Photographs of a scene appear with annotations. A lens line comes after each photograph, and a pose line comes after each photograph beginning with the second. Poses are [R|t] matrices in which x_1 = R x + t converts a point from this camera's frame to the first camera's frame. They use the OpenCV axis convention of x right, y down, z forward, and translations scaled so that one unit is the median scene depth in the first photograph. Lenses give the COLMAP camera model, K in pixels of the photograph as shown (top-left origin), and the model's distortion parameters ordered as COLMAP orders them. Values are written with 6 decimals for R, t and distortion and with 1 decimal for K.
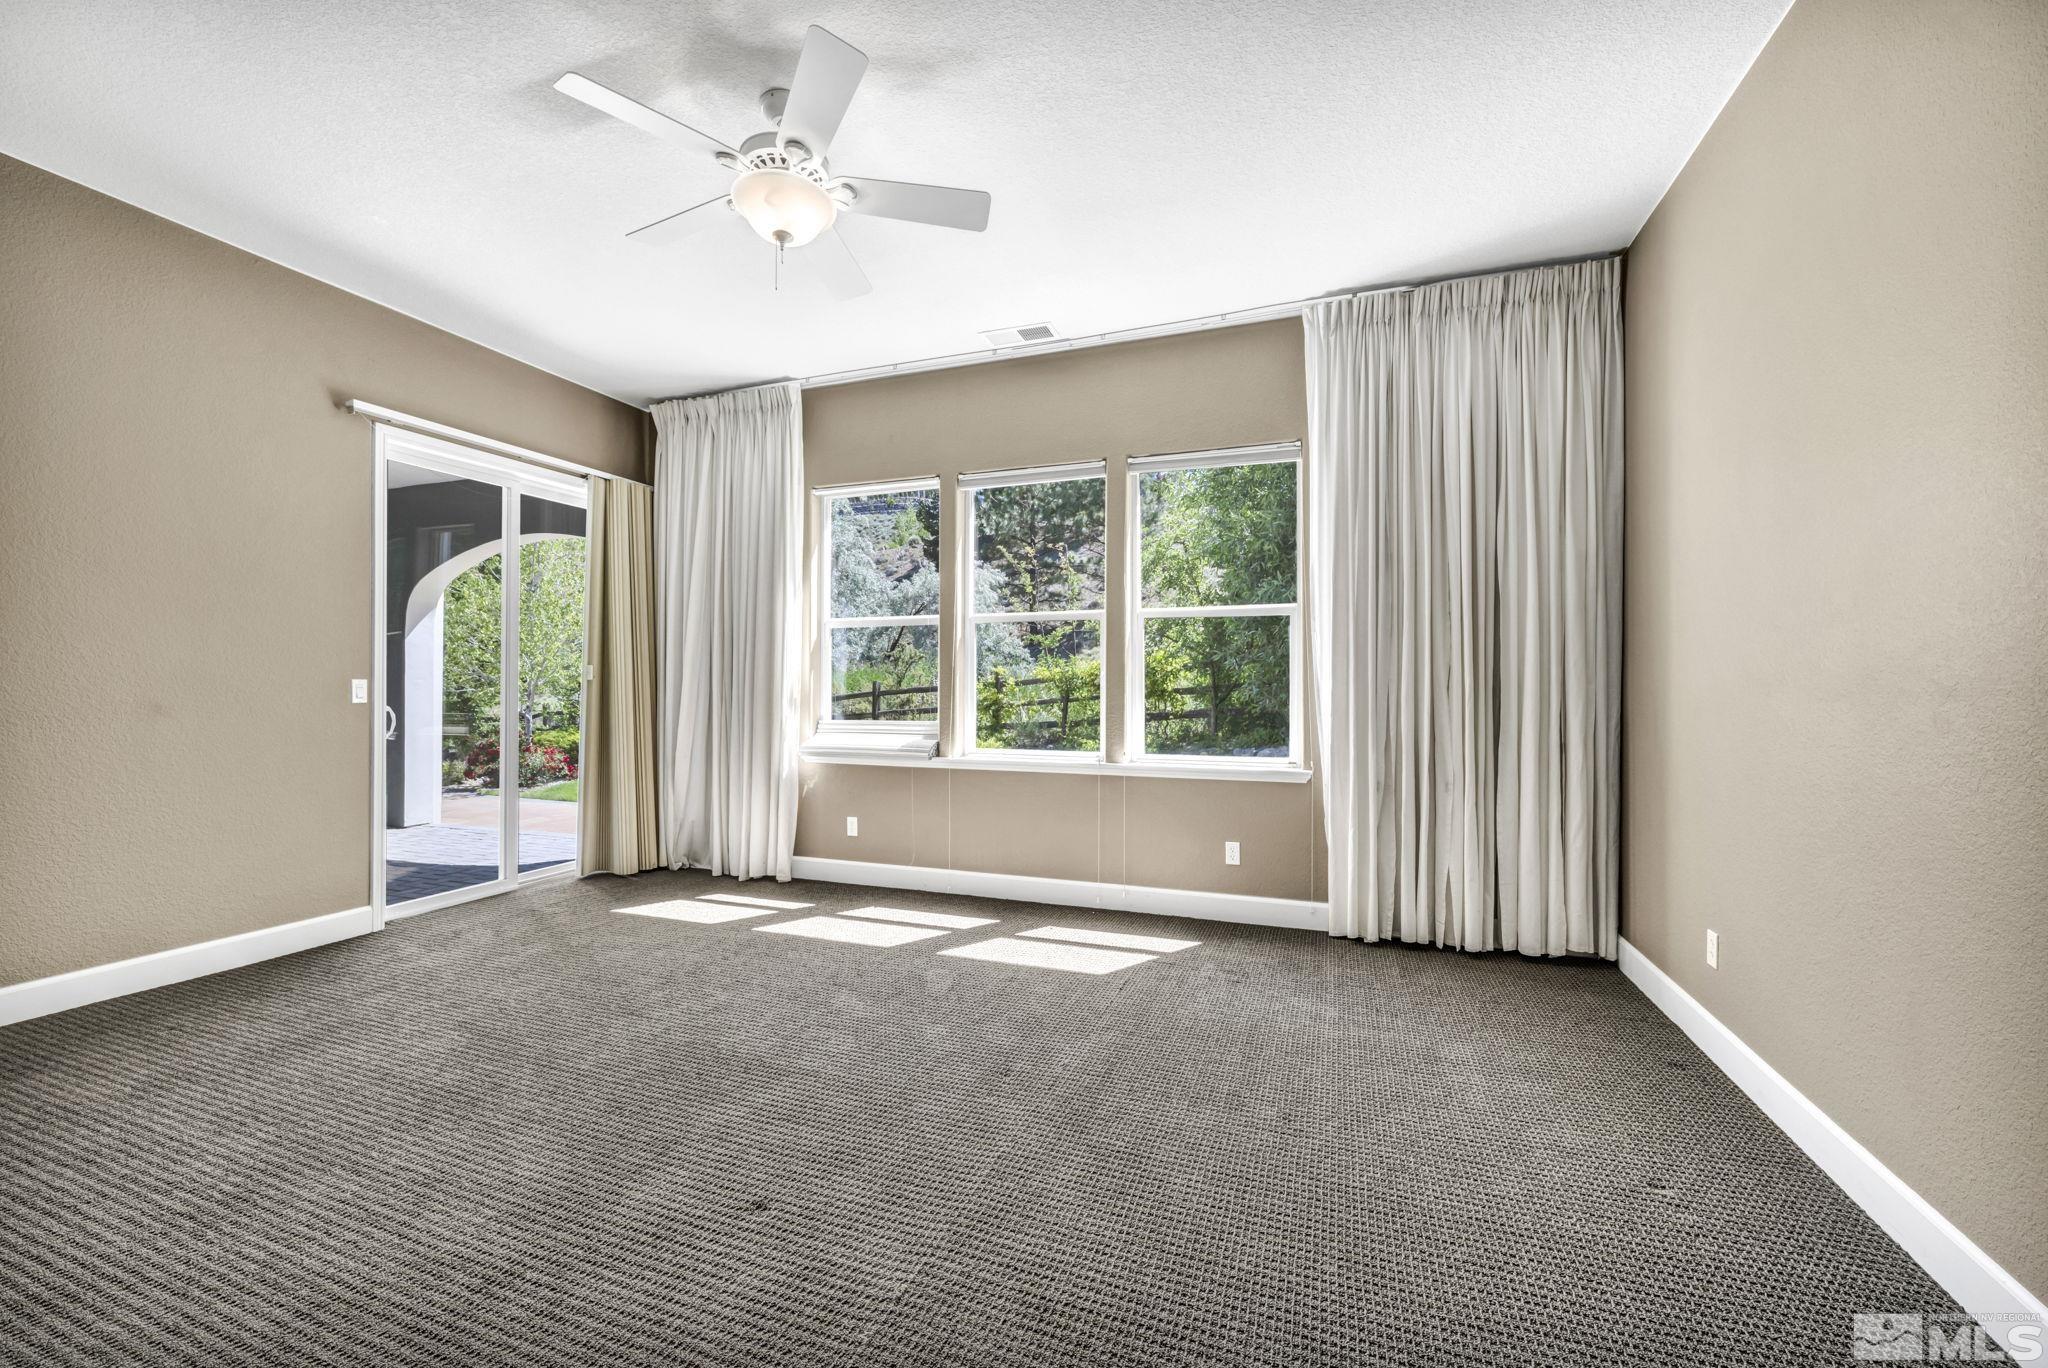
lens RADIAL K [[809.1, 0, 1024.0], [0, 809.1, 684.0], [0, 0, 1]] dist [-0.001426, -0.000049]
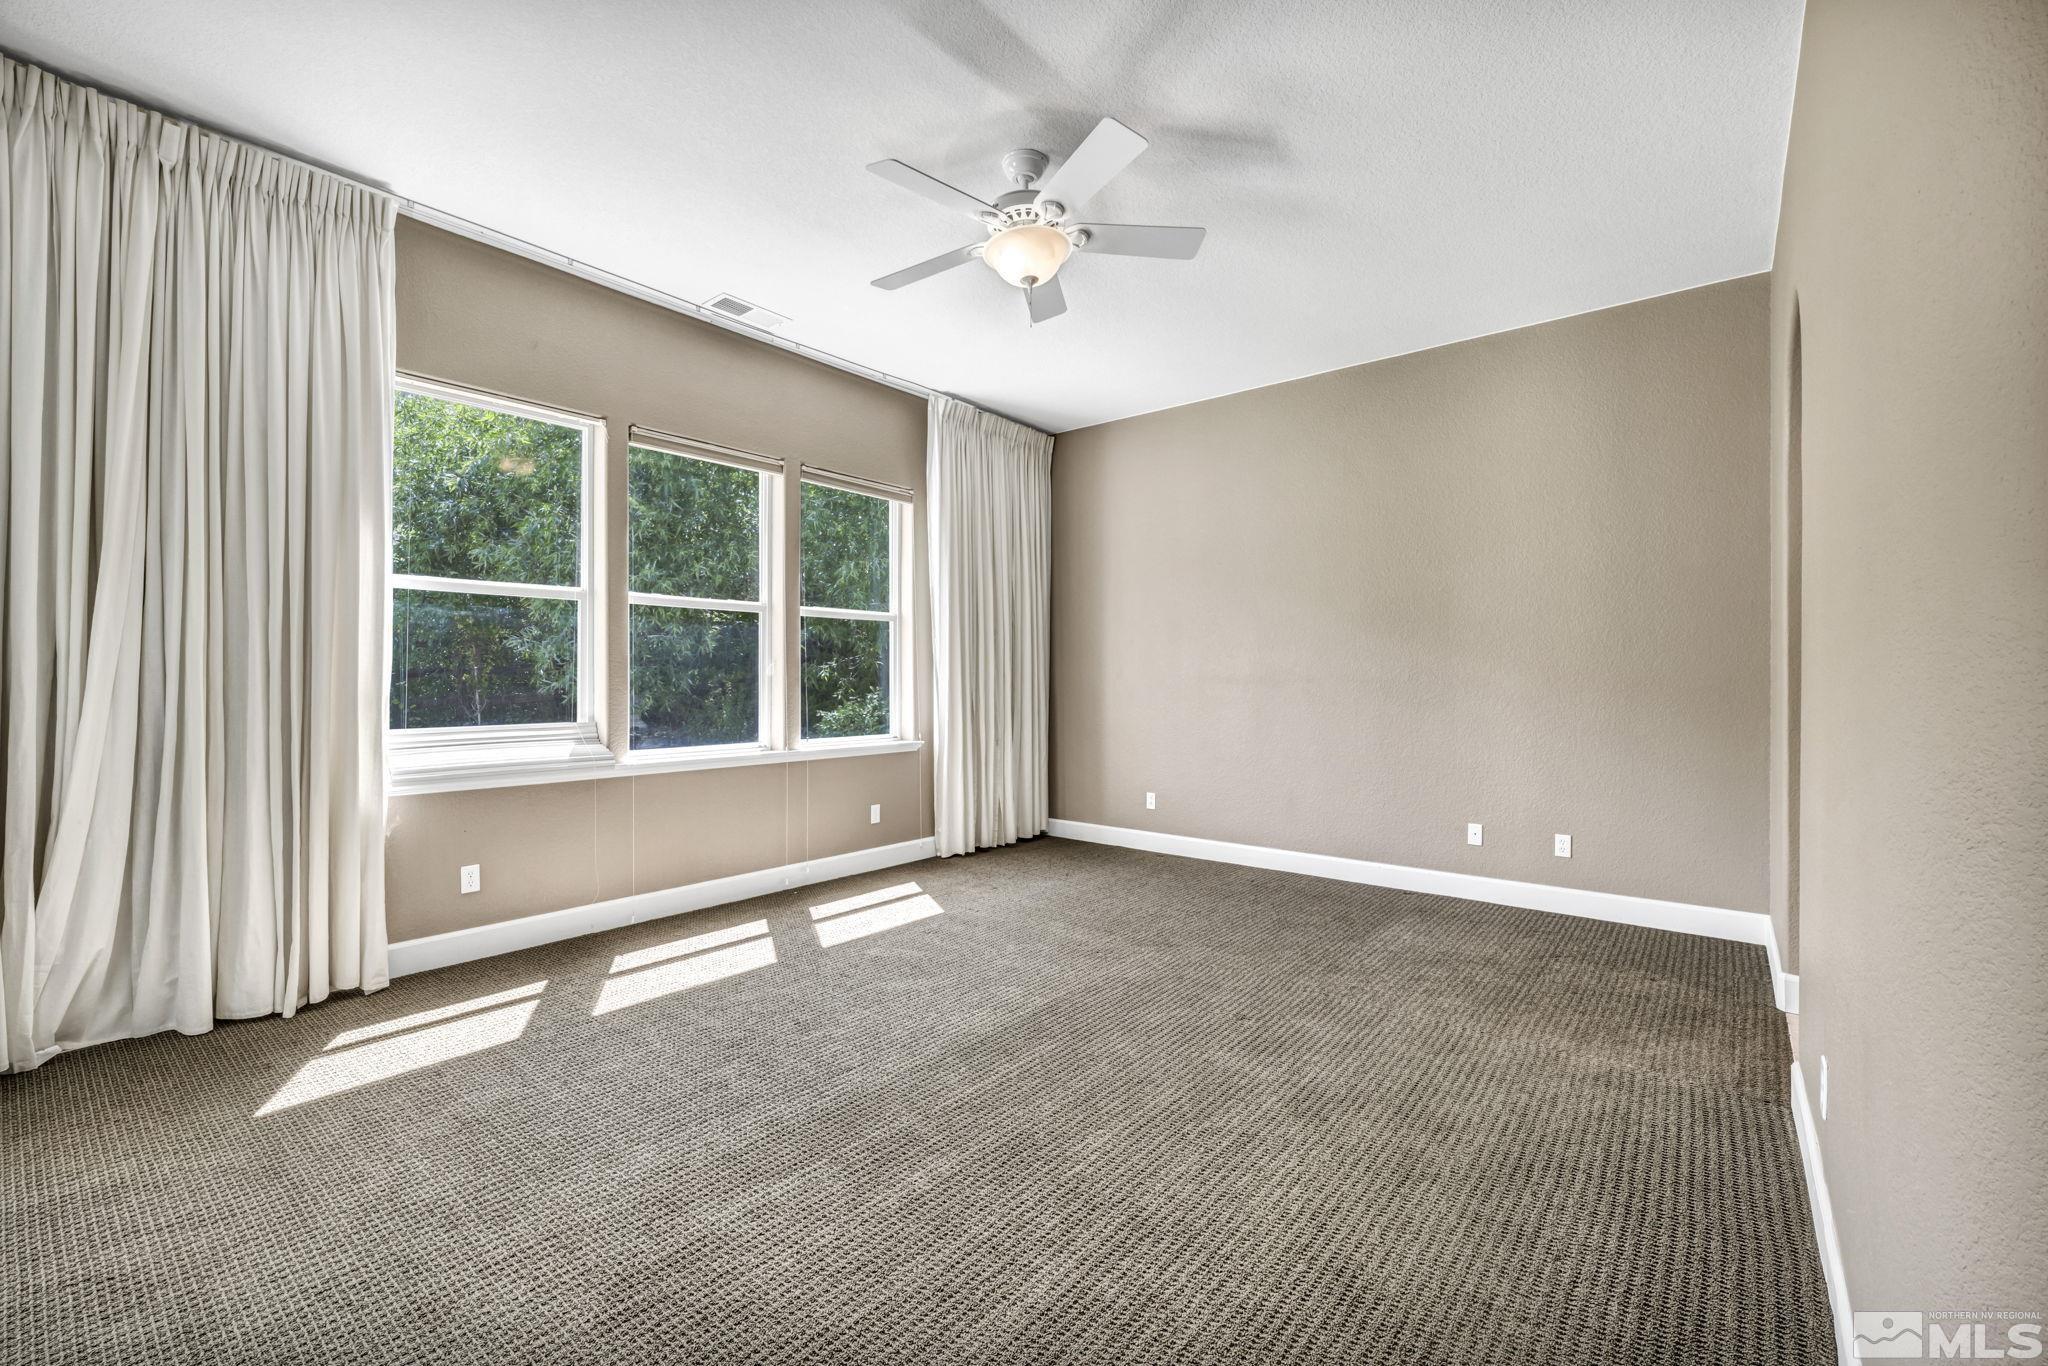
lens RADIAL K [[823.8, 0, 1011.0], [0, 823.8, 681.3], [0, 0, 1]] dist [0.000310, 0.000151]
pose [[0.352800, -0.006017, 0.935679, -0.831652], [-0.005135, 0.999952, 0.008366, -0.003150], [-0.935685, -0.007757, 0.352752, 0.367999]]
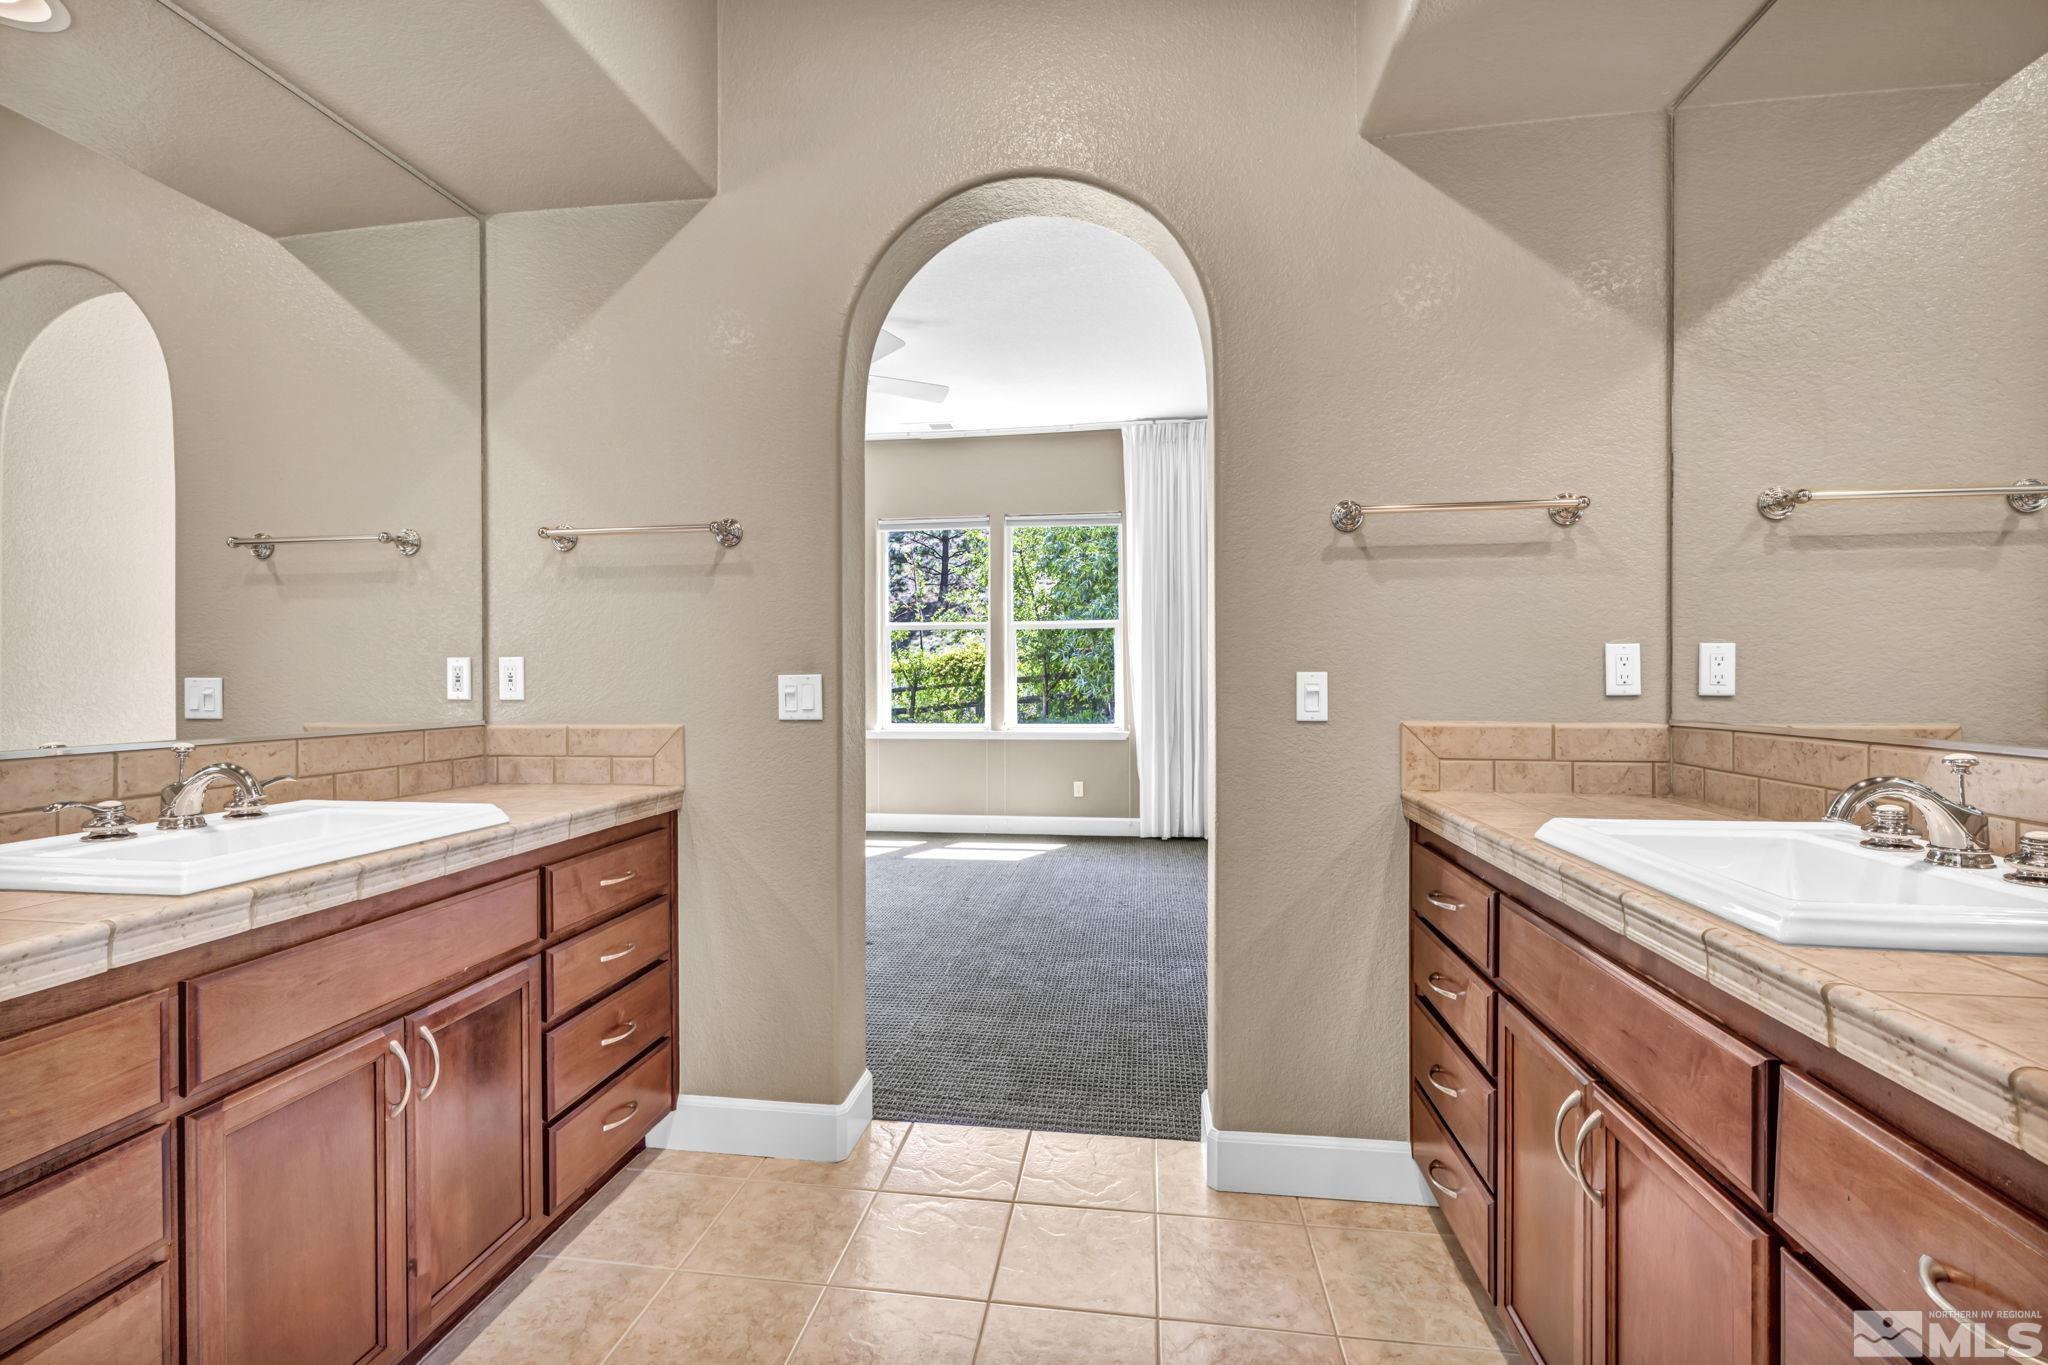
lens RADIAL K [[823.8, 0, 1011.0], [0, 823.8, 680.8], [0, 0, 1]] dist [0.000310, 0.000151]
pose [[0.978564, -0.007687, 0.205799, -0.172878], [0.005827, 0.999937, 0.009640, -0.005356], [-0.205860, -0.008234, 0.978547, -0.450908]]
